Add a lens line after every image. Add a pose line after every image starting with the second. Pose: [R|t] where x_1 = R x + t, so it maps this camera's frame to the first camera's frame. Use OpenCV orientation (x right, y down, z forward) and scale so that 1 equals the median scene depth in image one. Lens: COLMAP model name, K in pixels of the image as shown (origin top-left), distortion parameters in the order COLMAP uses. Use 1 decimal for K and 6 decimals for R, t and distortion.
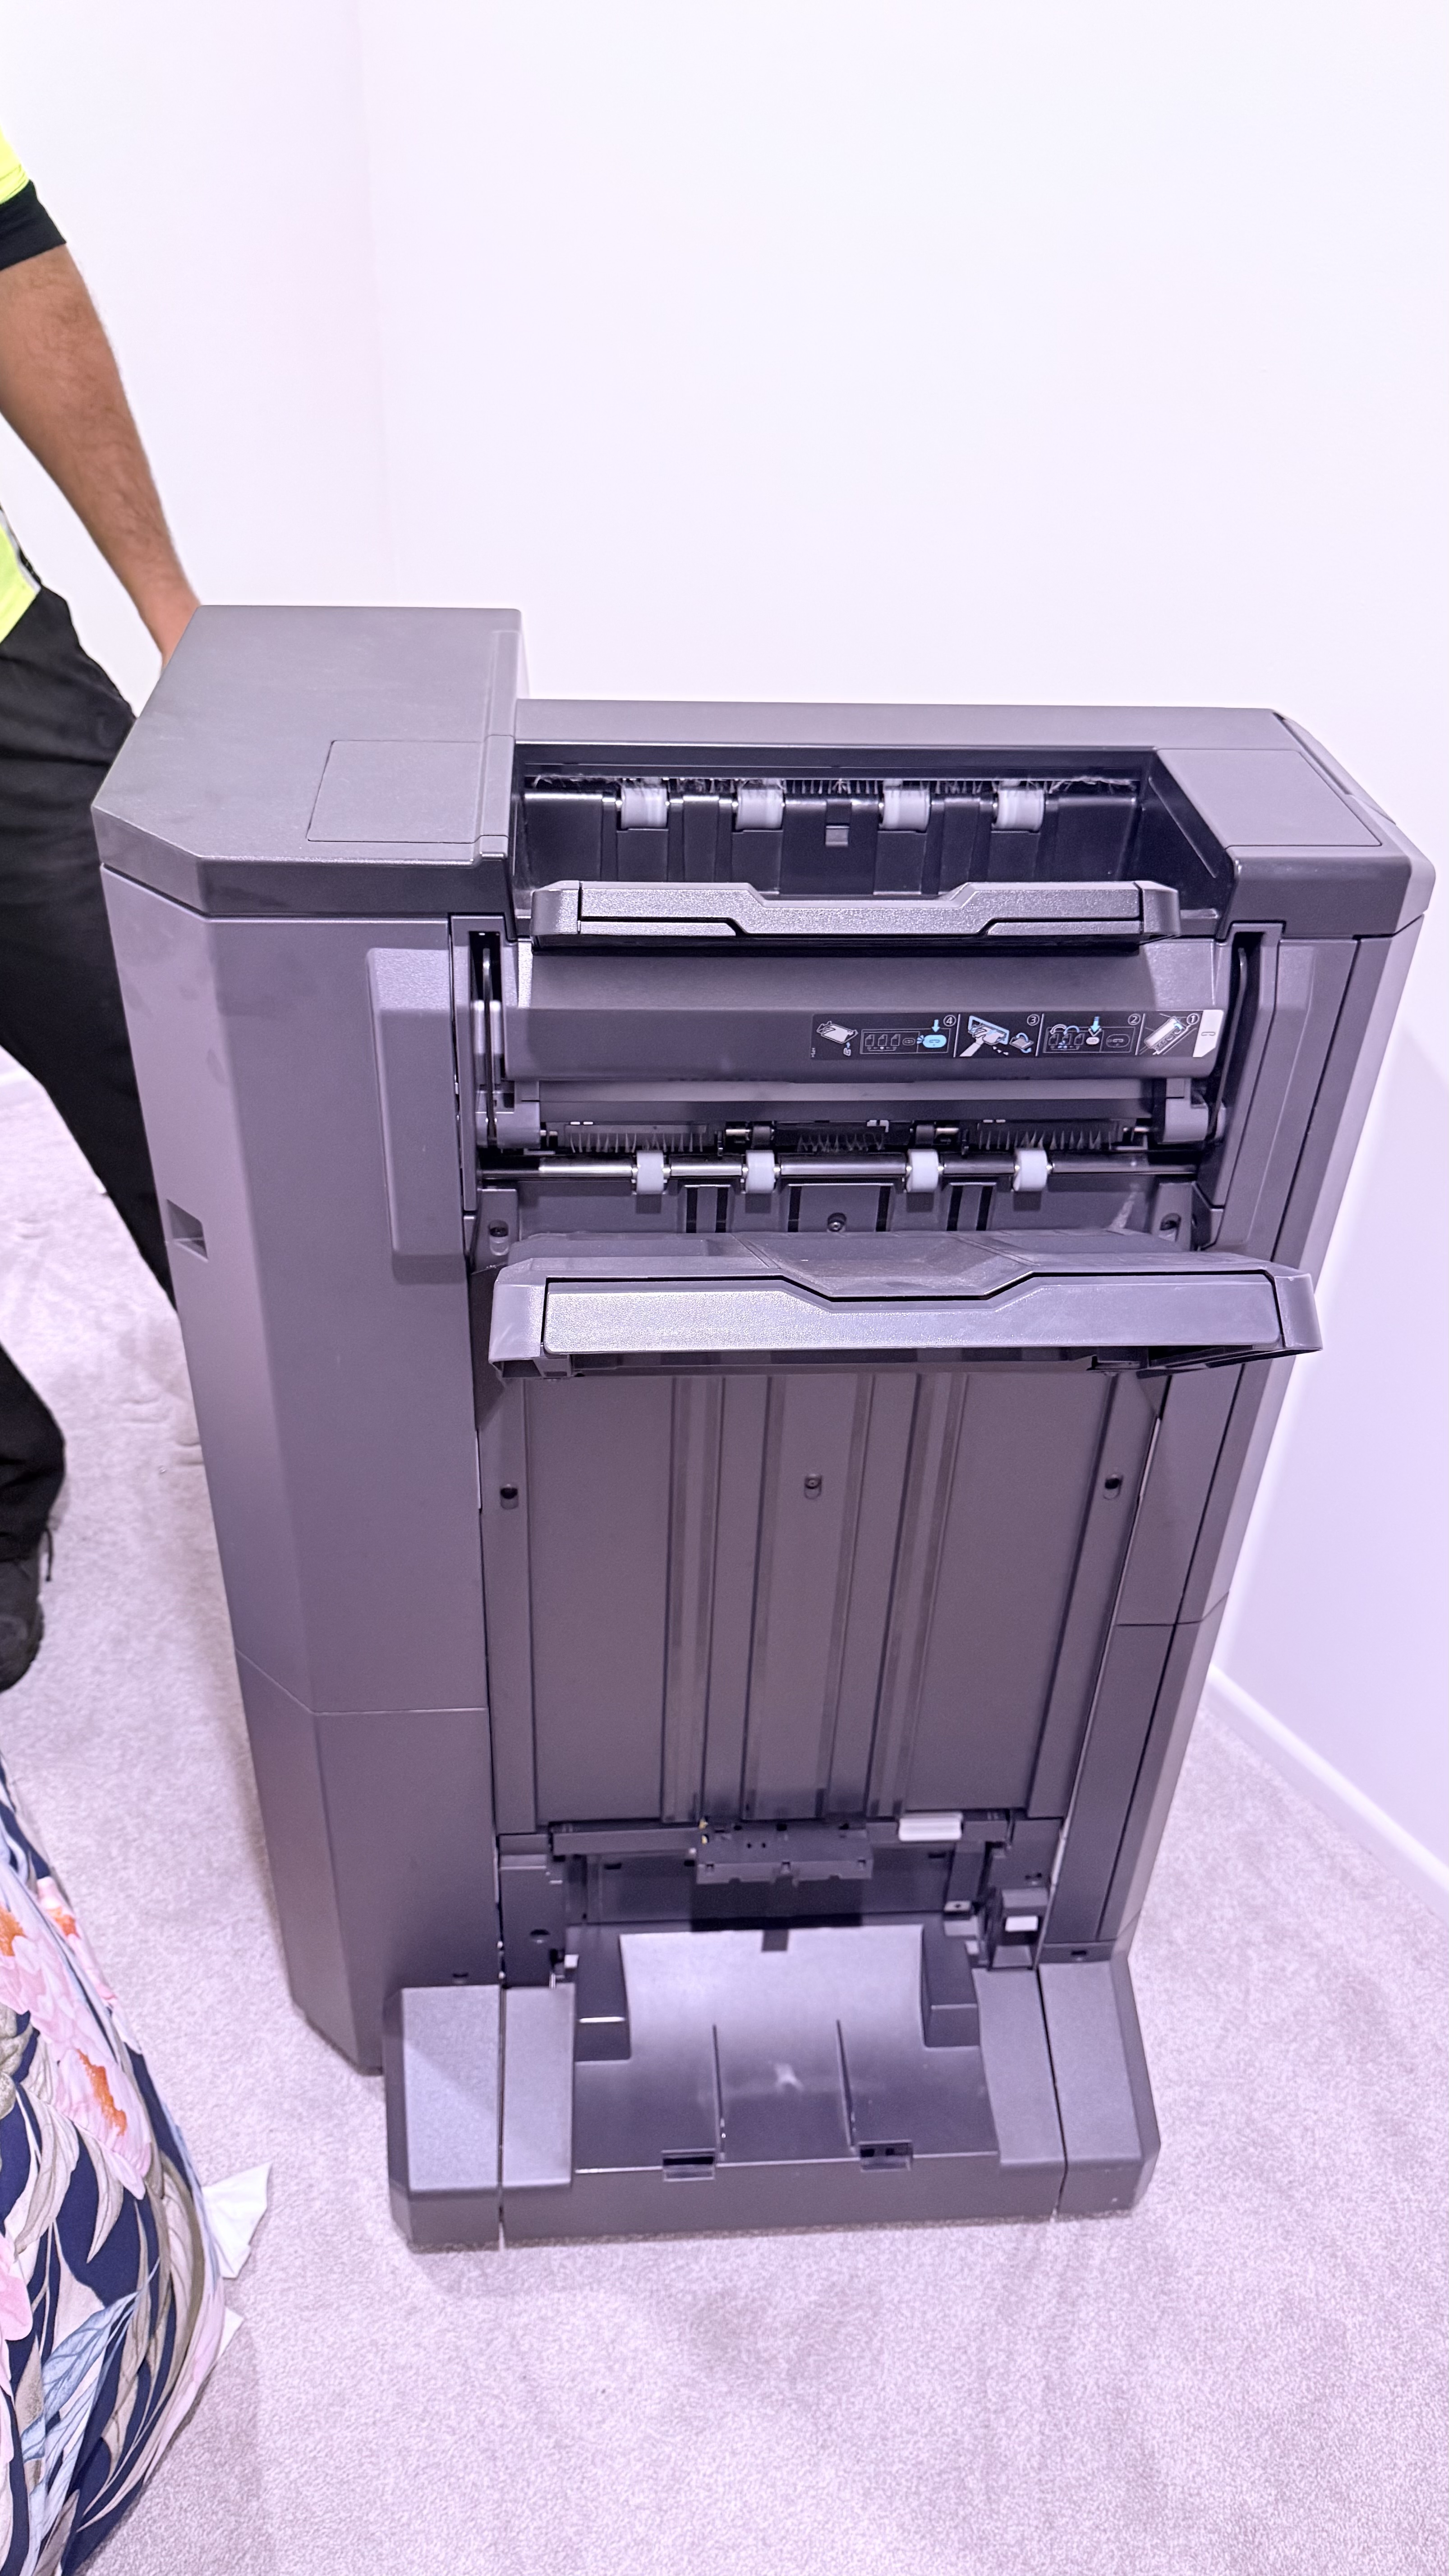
lens RADIAL K [[1821.7, 0, 725.1], [0, 1821.7, 1274.2], [0, 0, 1]] dist [0.014680, -0.017627]
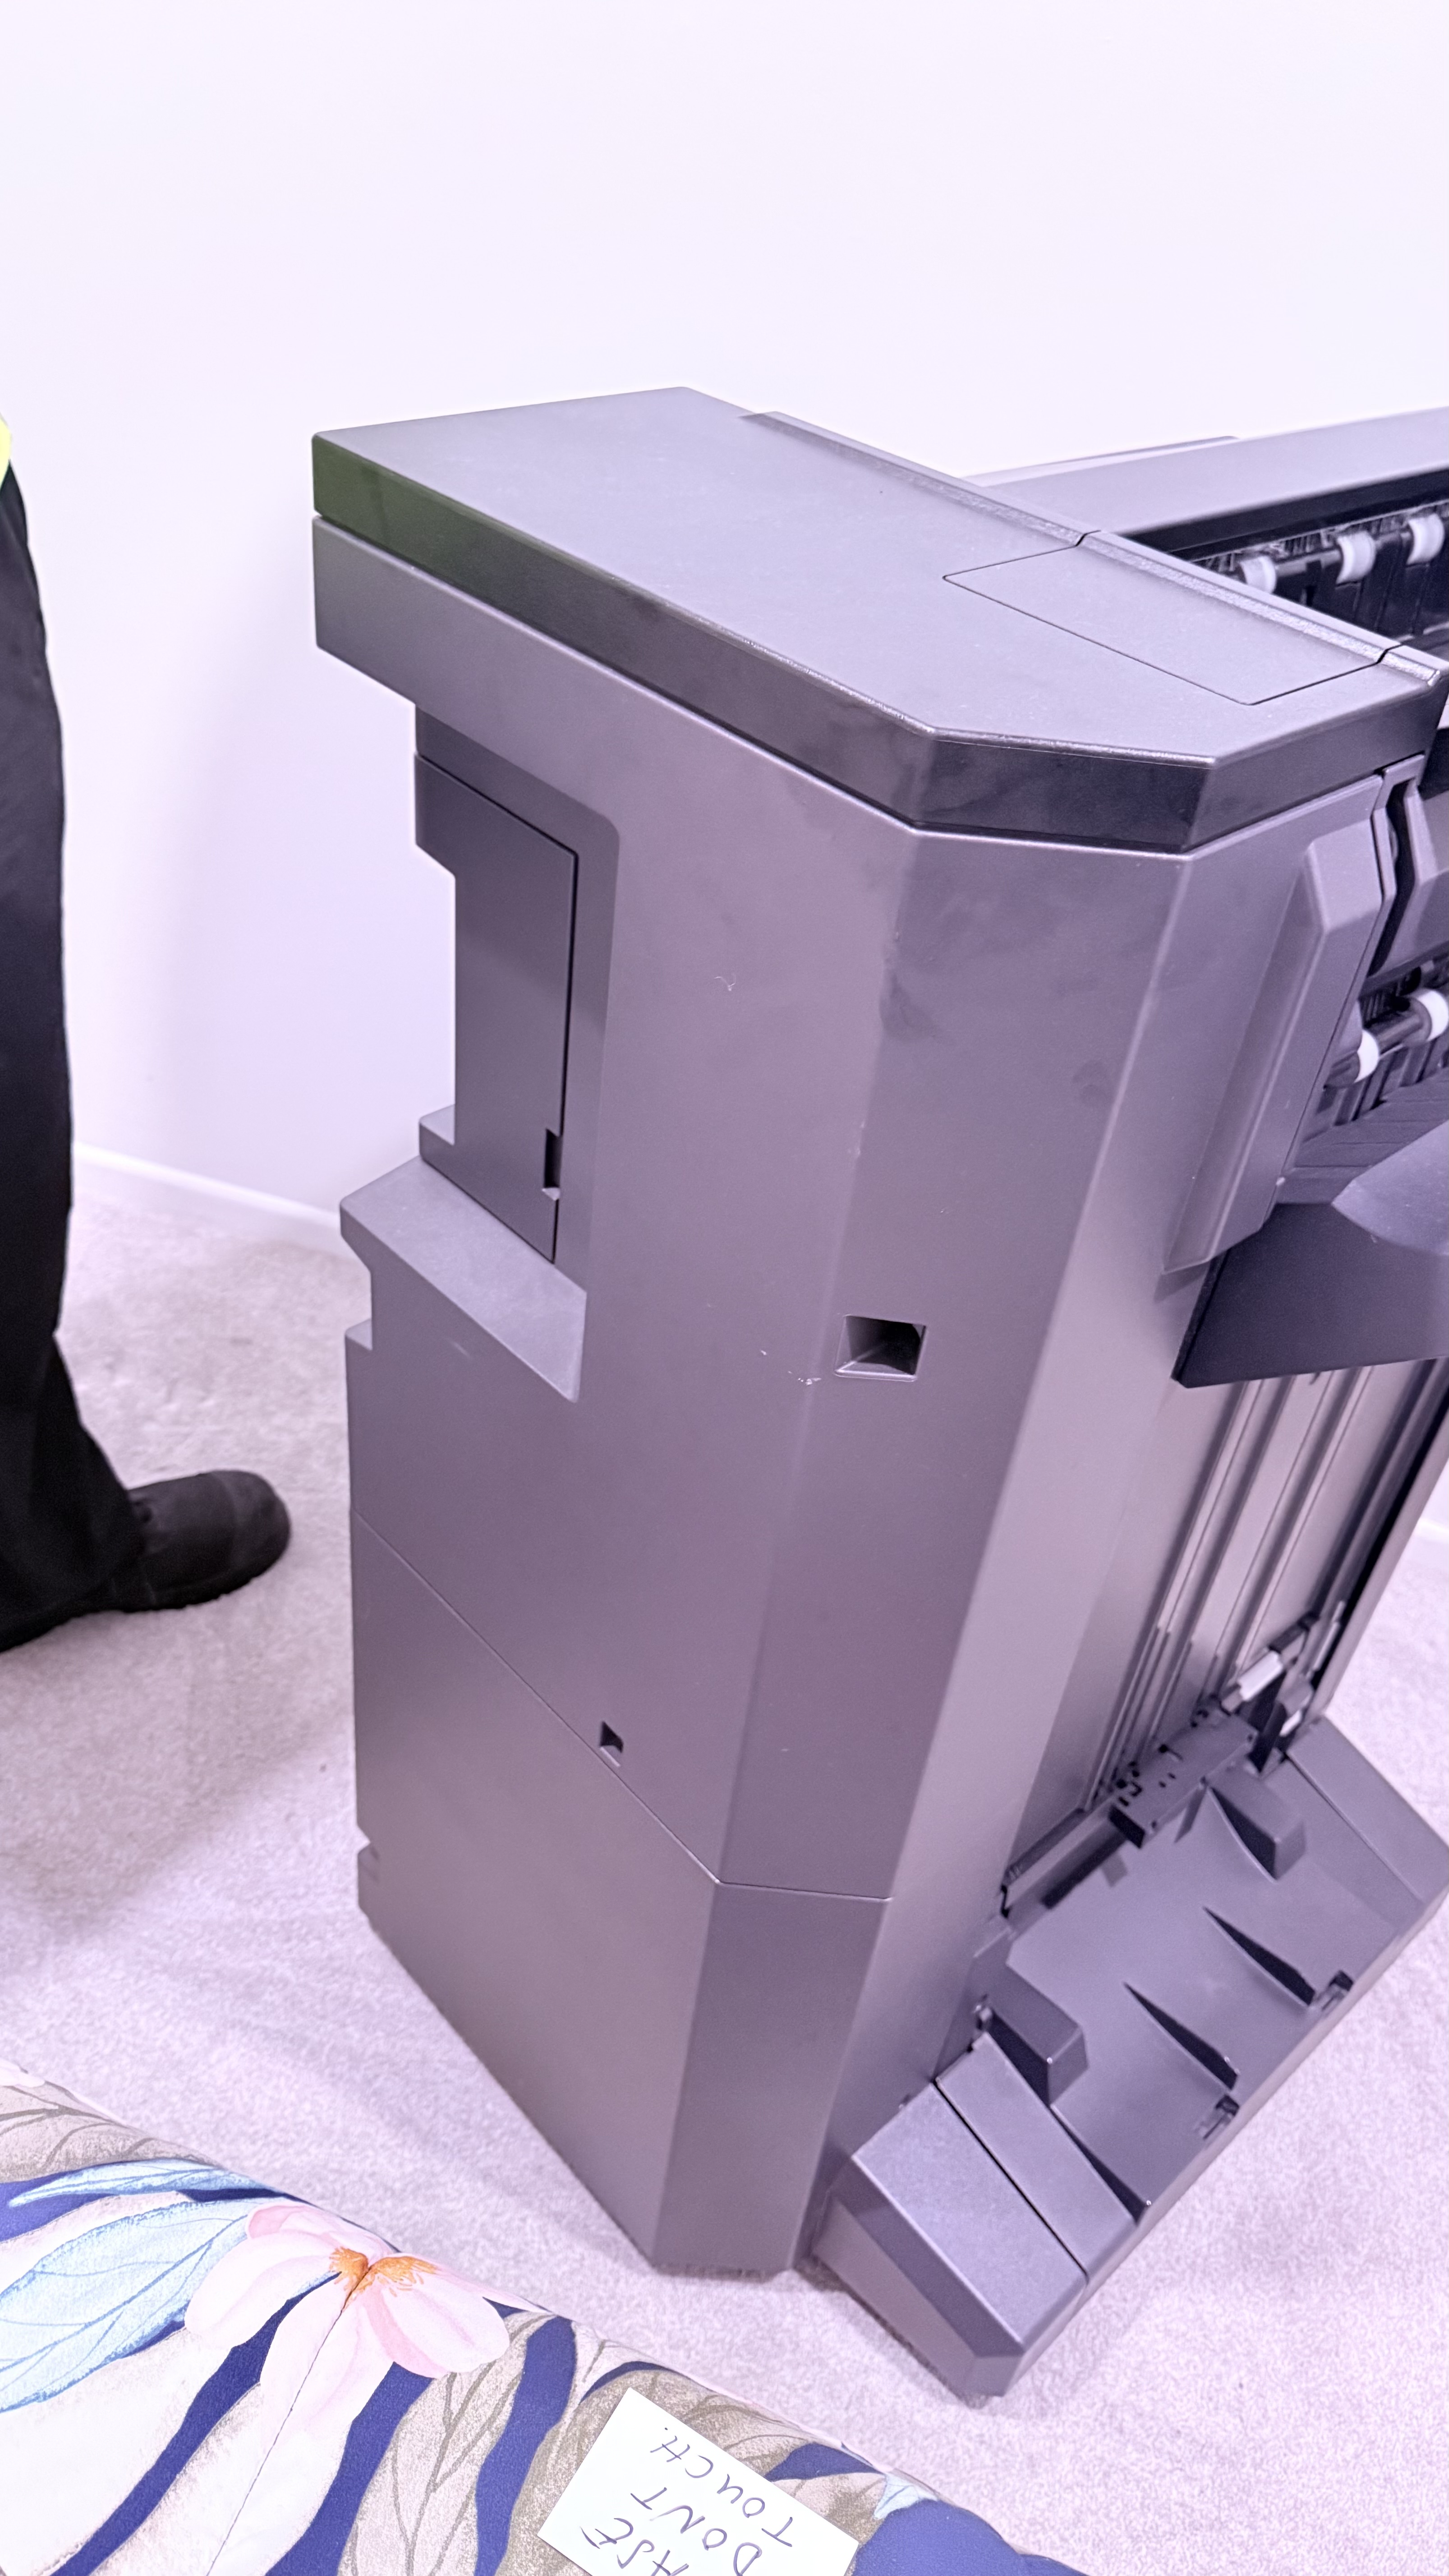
lens RADIAL K [[1821.7, 0, 726.9], [0, 1821.7, 1304.8], [0, 0, 1]] dist [0.014680, -0.017627]
pose [[0.776799, -0.360202, 0.516563, -0.529719], [0.305265, 0.932831, 0.191415, -0.143674], [-0.550814, 0.008997, 0.834579, 0.362768]]
